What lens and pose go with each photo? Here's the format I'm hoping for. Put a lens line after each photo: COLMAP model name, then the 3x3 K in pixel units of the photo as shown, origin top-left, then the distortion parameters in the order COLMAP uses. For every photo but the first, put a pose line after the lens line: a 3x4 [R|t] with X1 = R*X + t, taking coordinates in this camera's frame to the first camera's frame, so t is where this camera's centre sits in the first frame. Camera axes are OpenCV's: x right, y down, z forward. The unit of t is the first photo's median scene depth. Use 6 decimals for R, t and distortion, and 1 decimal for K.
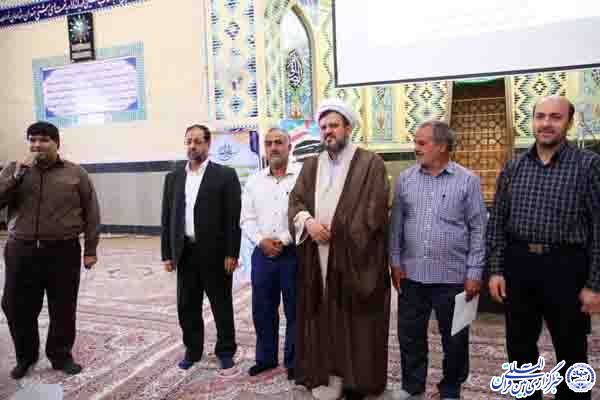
lens RADIAL K [[493.2, 0, 300.0], [0, 493.2, 200.0], [0, 0, 1]] dist [-0.006650, 0.007986]
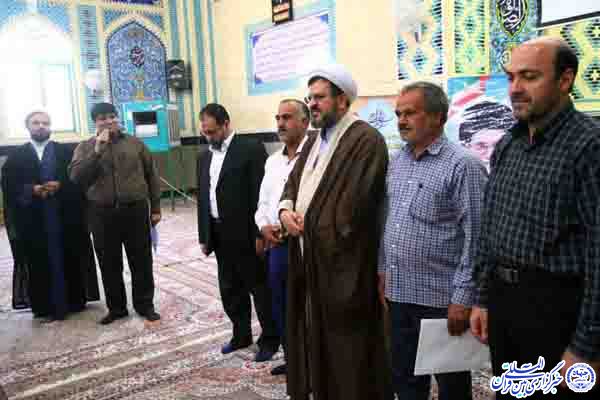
lens RADIAL K [[562.1, 0, 300.0], [0, 562.1, 200.0], [0, 0, 1]] dist [0.091749, 0.007534]
pose [[0.870248, 0.056457, -0.489369, 0.180586], [-0.028827, 0.997545, 0.063820, -0.012952], [0.491771, -0.041432, 0.869739, 0.054190]]
